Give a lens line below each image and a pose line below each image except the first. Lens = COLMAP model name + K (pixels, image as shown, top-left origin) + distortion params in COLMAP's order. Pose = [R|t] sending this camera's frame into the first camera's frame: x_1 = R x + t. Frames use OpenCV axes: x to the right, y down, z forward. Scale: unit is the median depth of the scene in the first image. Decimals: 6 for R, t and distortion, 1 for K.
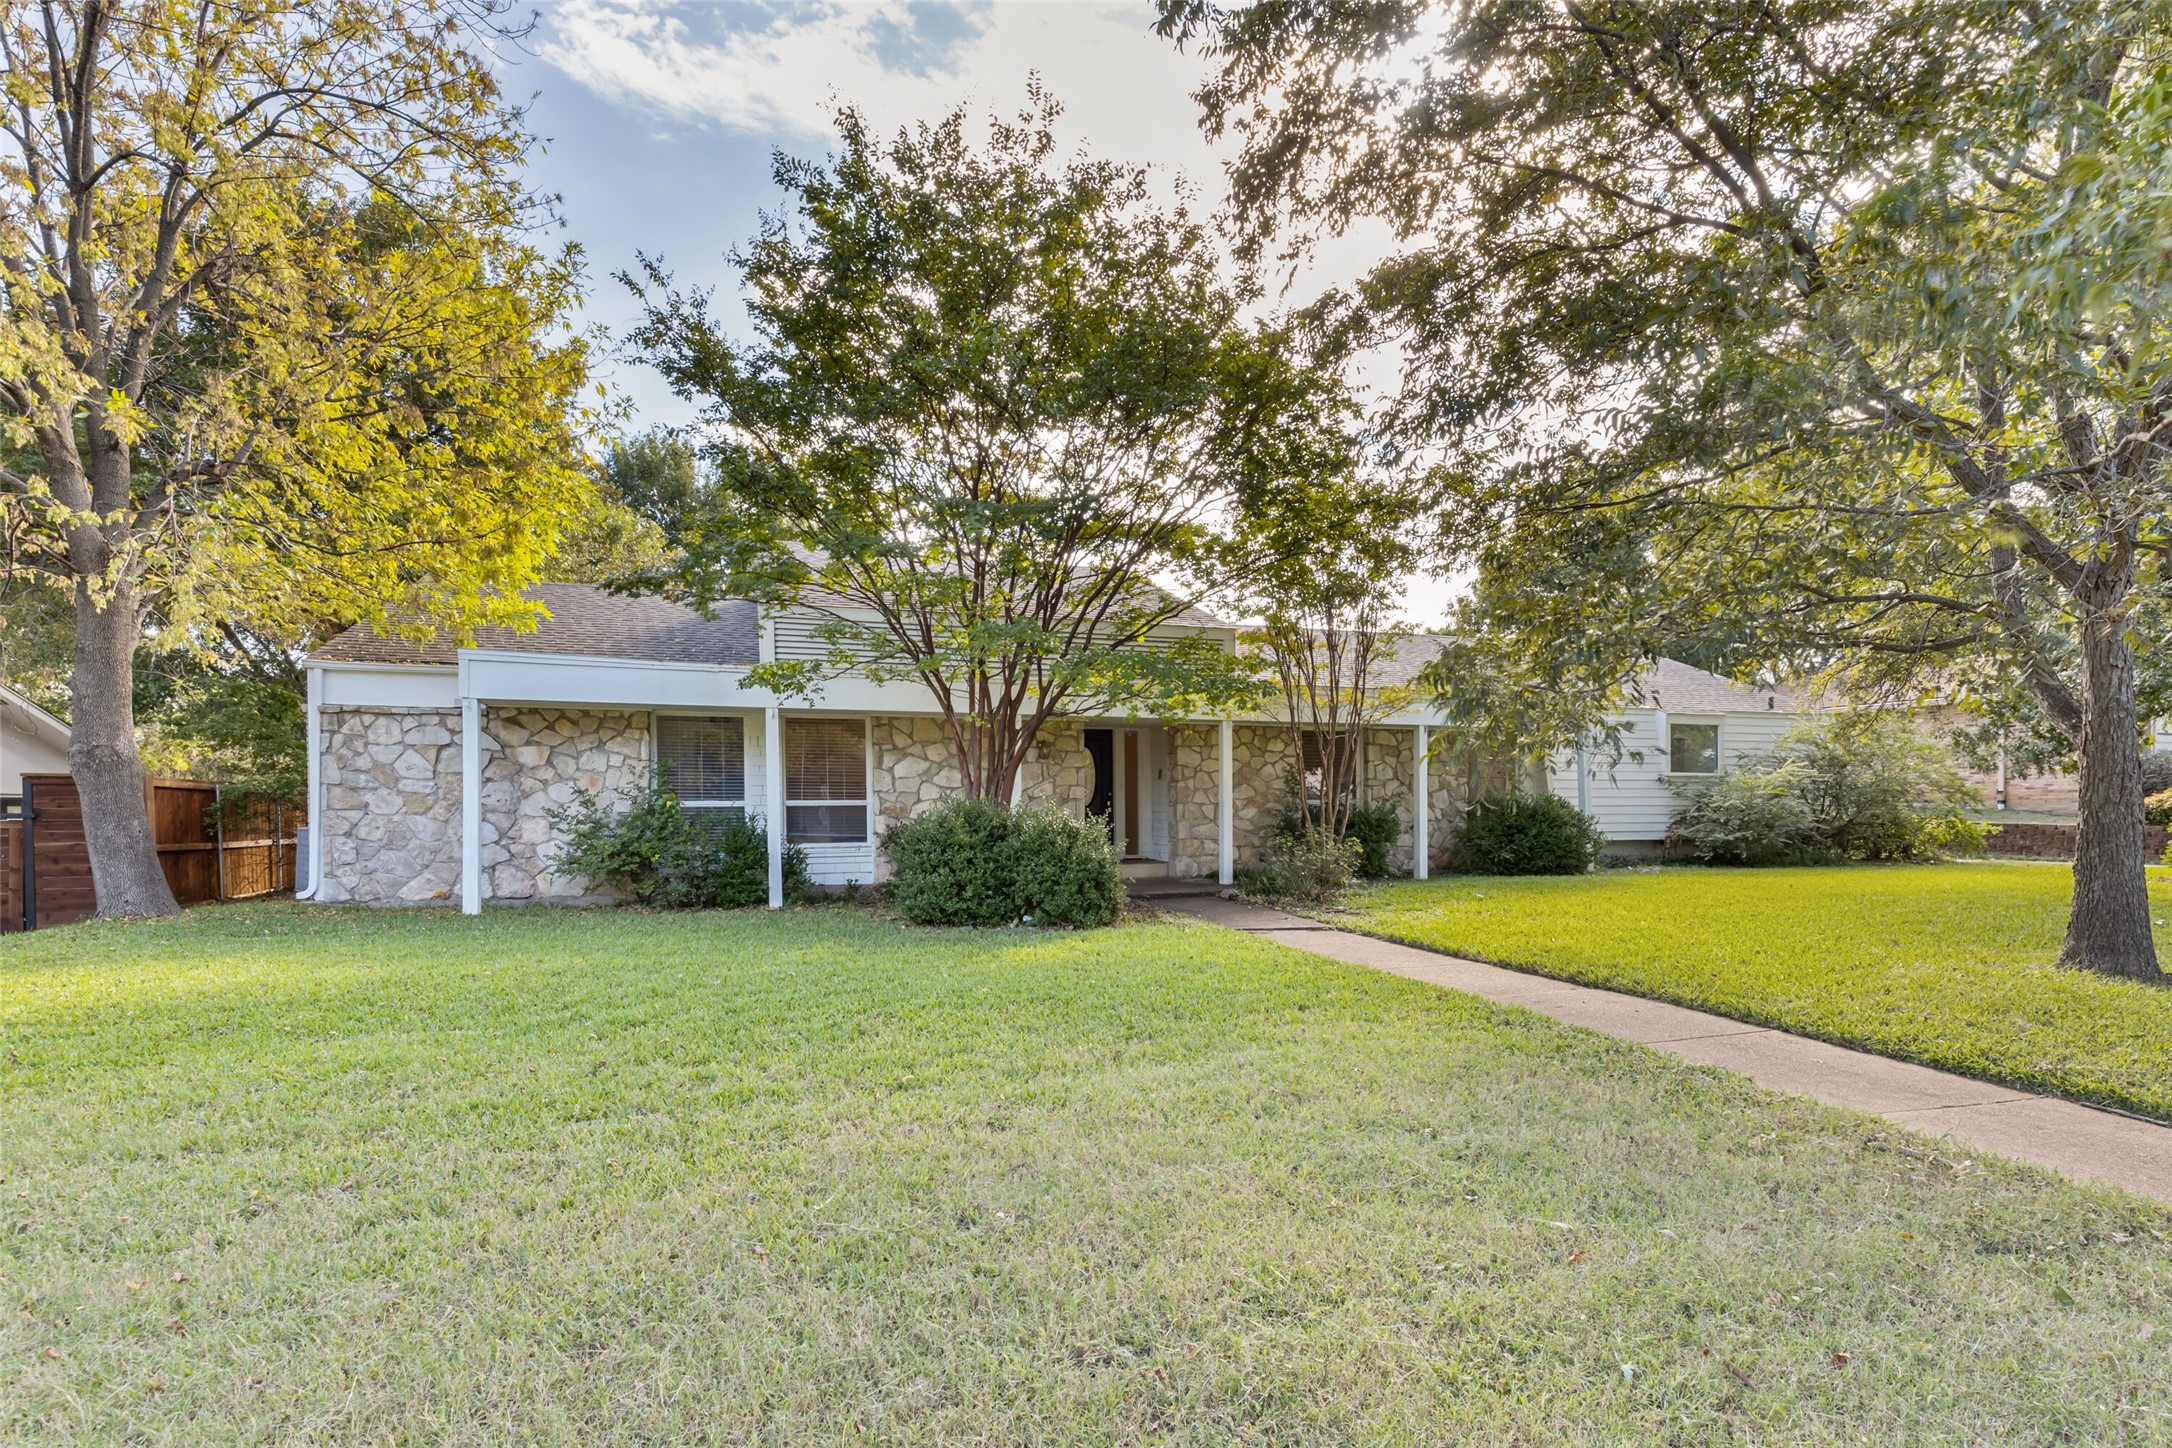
lens RADIAL K [[977.9, 0, 1133.9], [0, 977.9, 774.5], [0, 0, 1]] dist [0.008941, -0.001366]
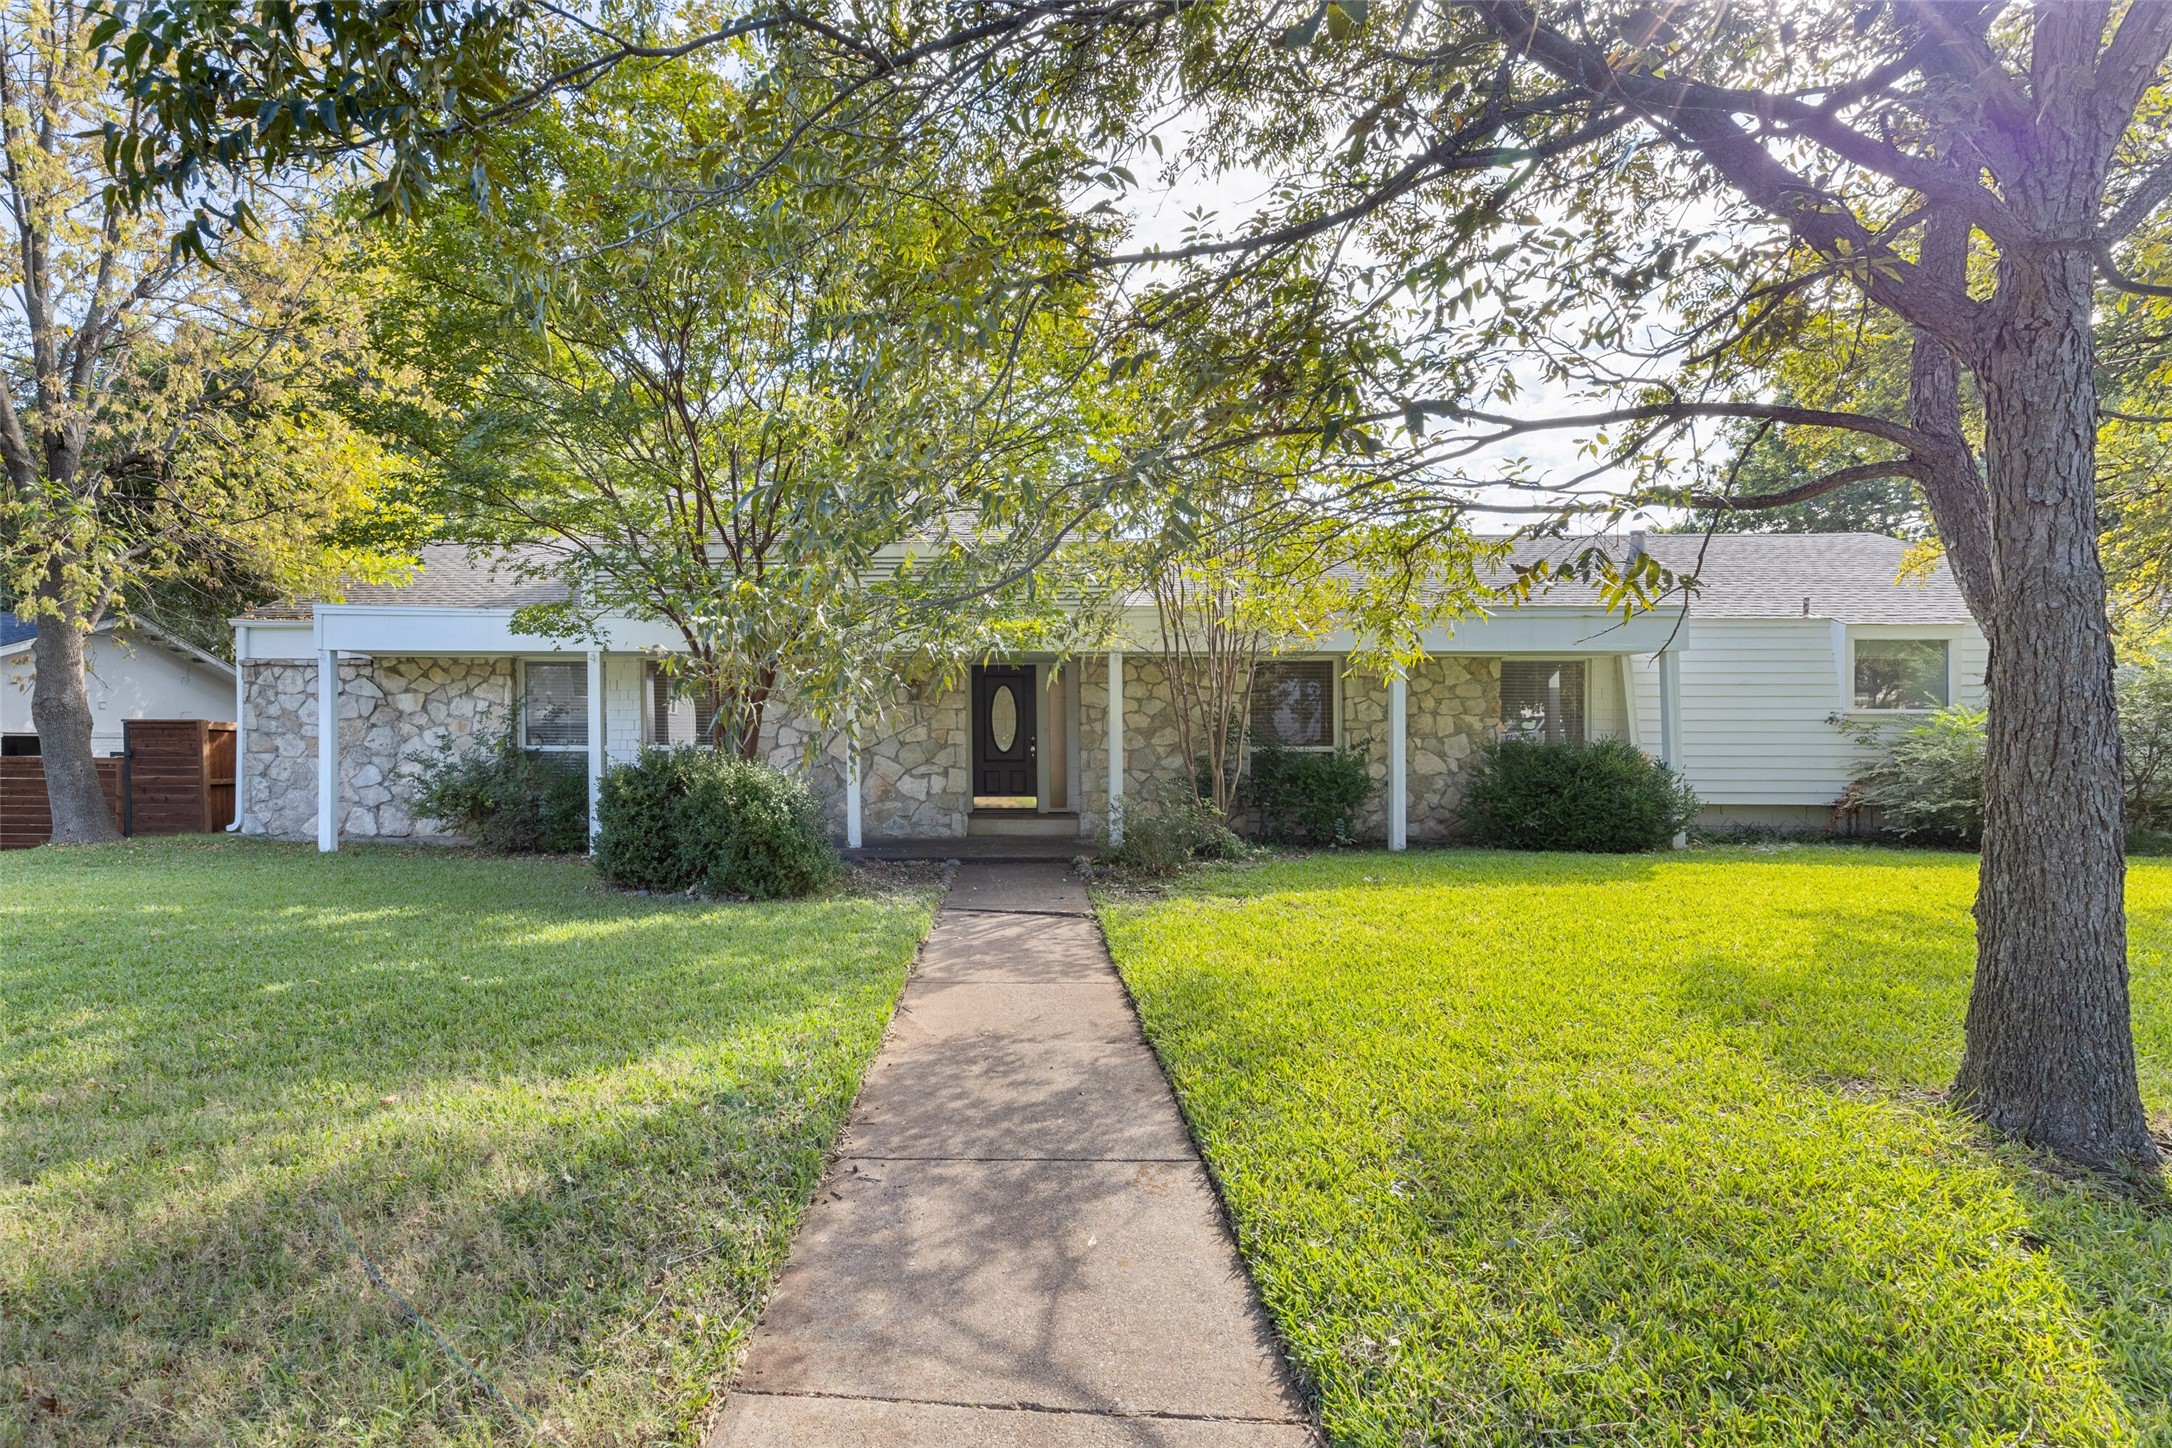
lens RADIAL K [[977.9, 0, 1084.5], [0, 977.9, 727.2], [0, 0, 1]] dist [0.008941, -0.001366]
pose [[0.940644, -0.004793, -0.339360, 0.455611], [0.005814, 0.999981, 0.001990, 0.010230], [0.339344, -0.003845, 0.940654, 0.262965]]
